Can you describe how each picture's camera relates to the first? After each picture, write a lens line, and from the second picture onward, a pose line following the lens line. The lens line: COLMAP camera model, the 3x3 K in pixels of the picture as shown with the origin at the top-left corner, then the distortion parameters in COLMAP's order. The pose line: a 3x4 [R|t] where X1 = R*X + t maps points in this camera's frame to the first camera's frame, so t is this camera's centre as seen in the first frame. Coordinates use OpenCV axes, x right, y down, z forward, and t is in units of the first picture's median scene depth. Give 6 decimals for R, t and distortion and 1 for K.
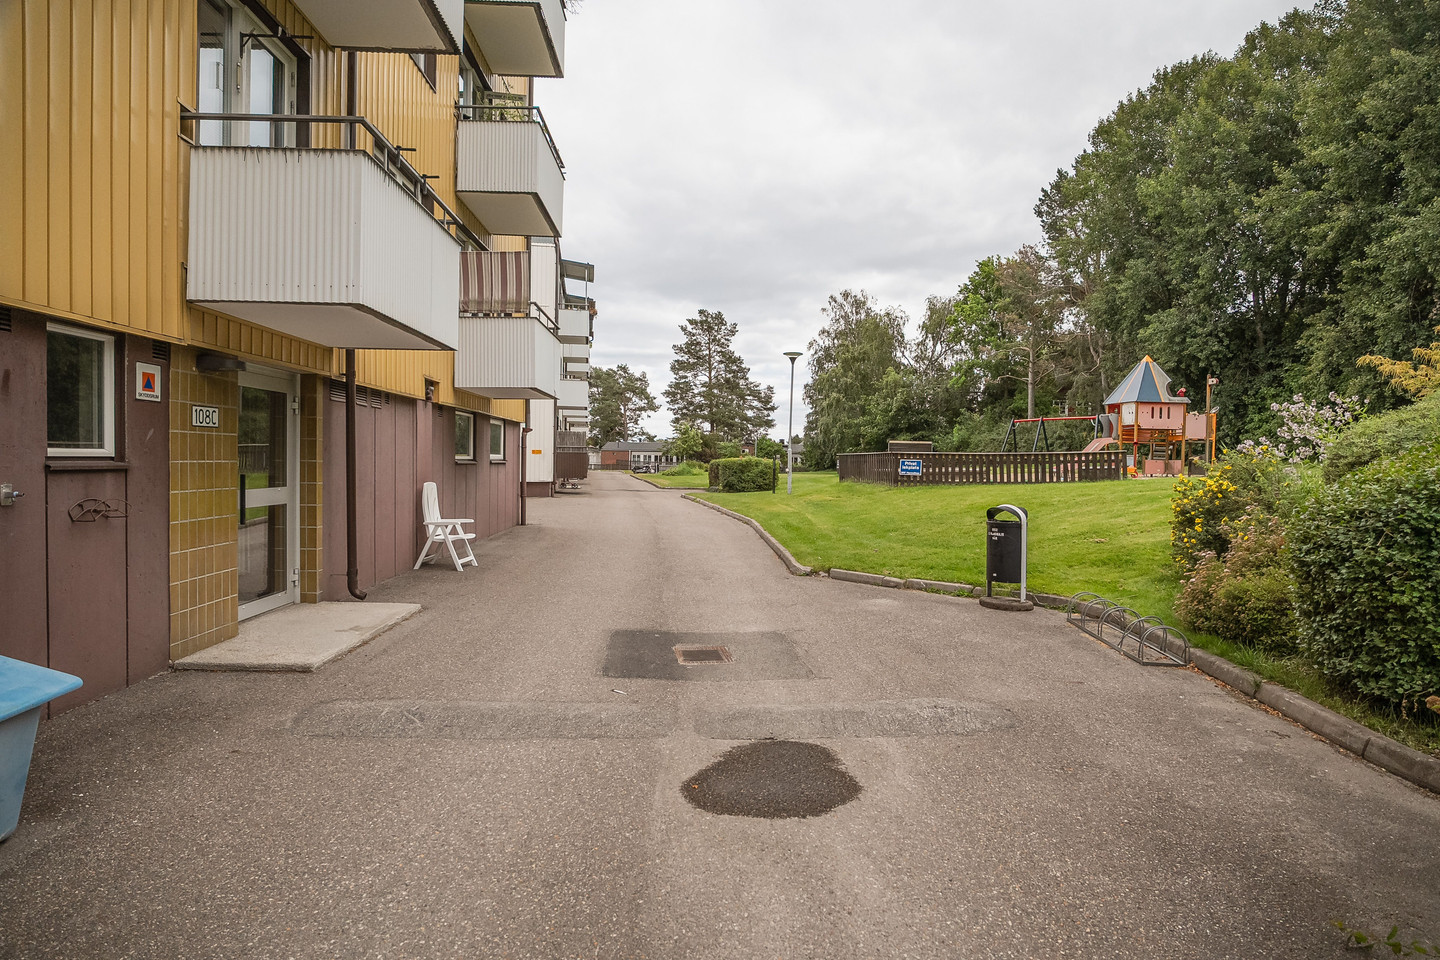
lens RADIAL K [[787.3, 0, 716.3], [0, 787.3, 477.0], [0, 0, 1]] dist [-0.023981, 0.001705]
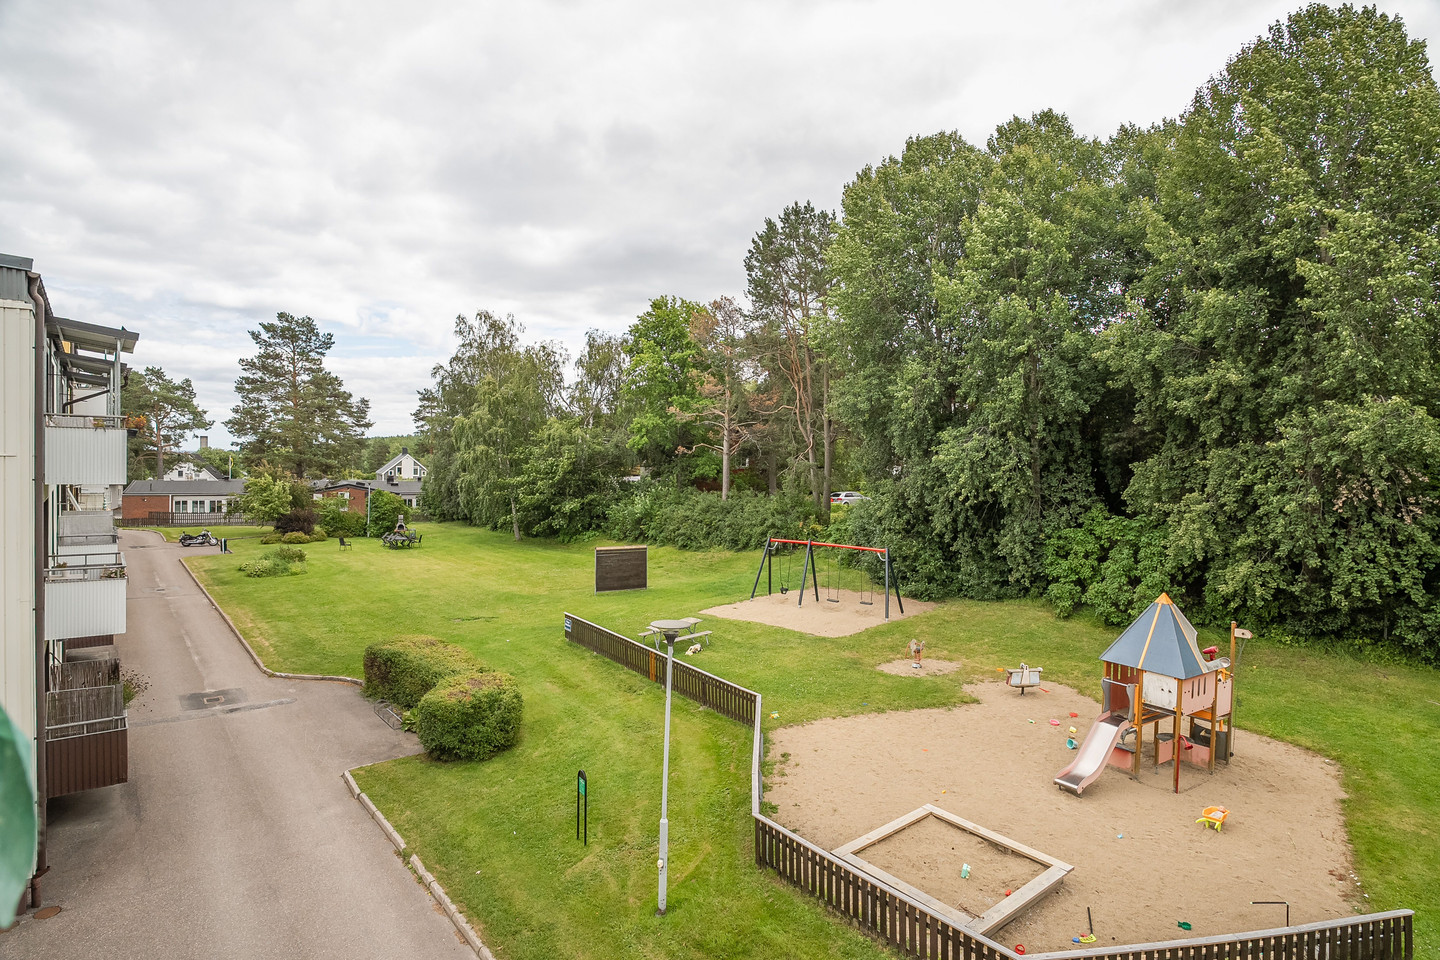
lens RADIAL K [[787.3, 0, 716.3], [0, 787.3, 477.0], [0, 0, 1]] dist [-0.023981, 0.001705]
pose [[0.869794, -0.009356, 0.493326, -0.034261], [0.004608, 0.999931, 0.010839, -0.074626], [-0.493393, -0.007154, 0.869777, 0.168698]]
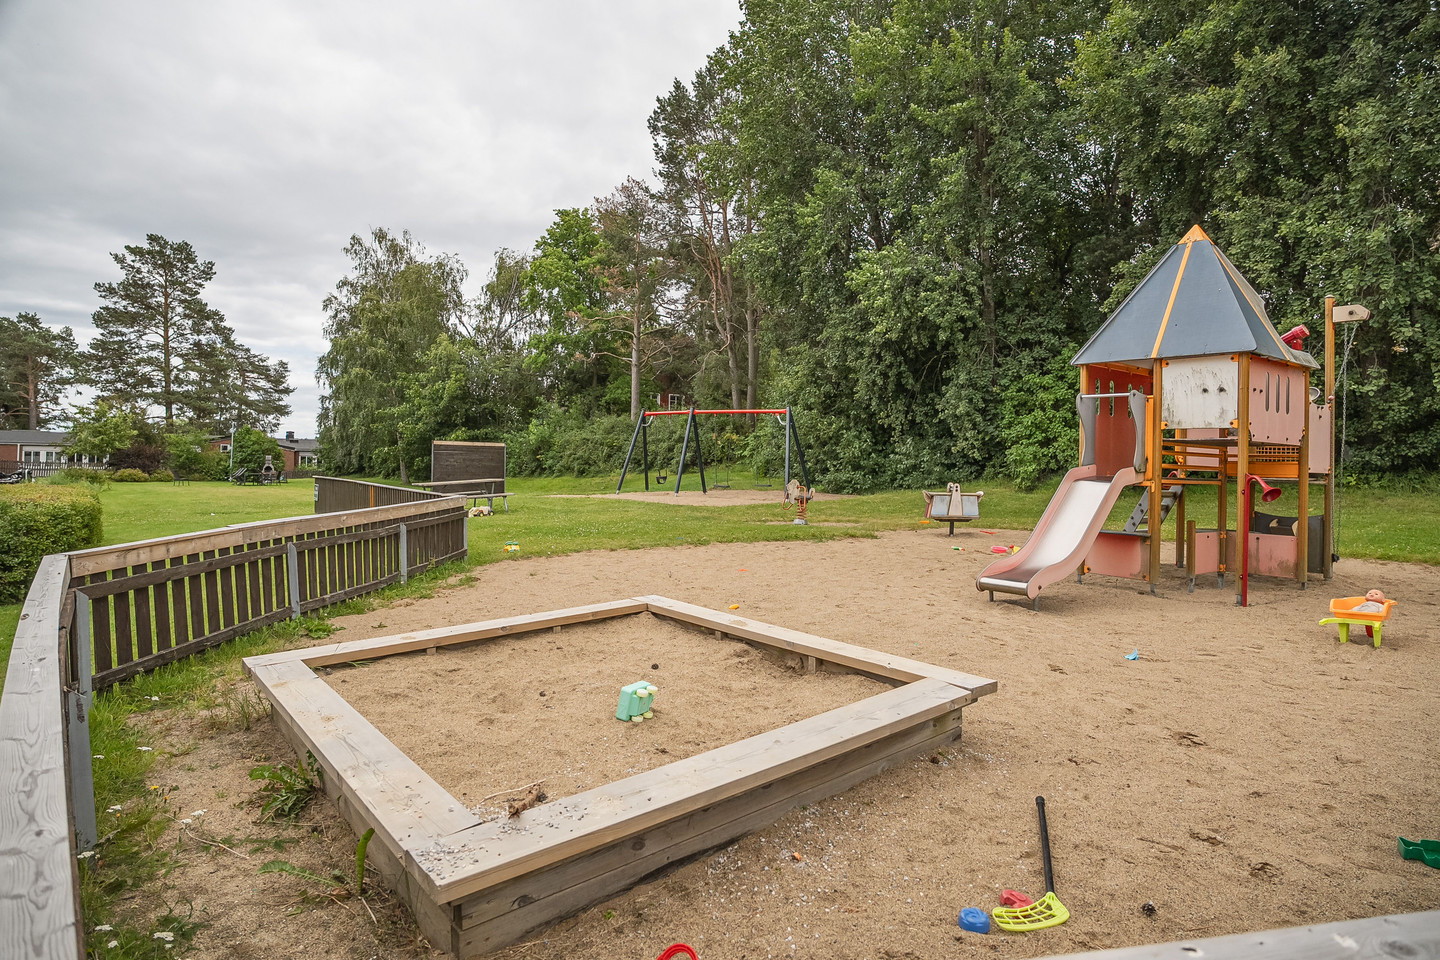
lens RADIAL K [[797.0, 0, 721.0], [0, 797.0, 451.2], [0, 0, 1]] dist [-0.023239, 0.000602]
pose [[0.851962, 0.009159, 0.523524, 0.055067], [0.004269, 0.999692, -0.024436, -0.014088], [-0.523587, 0.023053, 0.851660, 0.229380]]
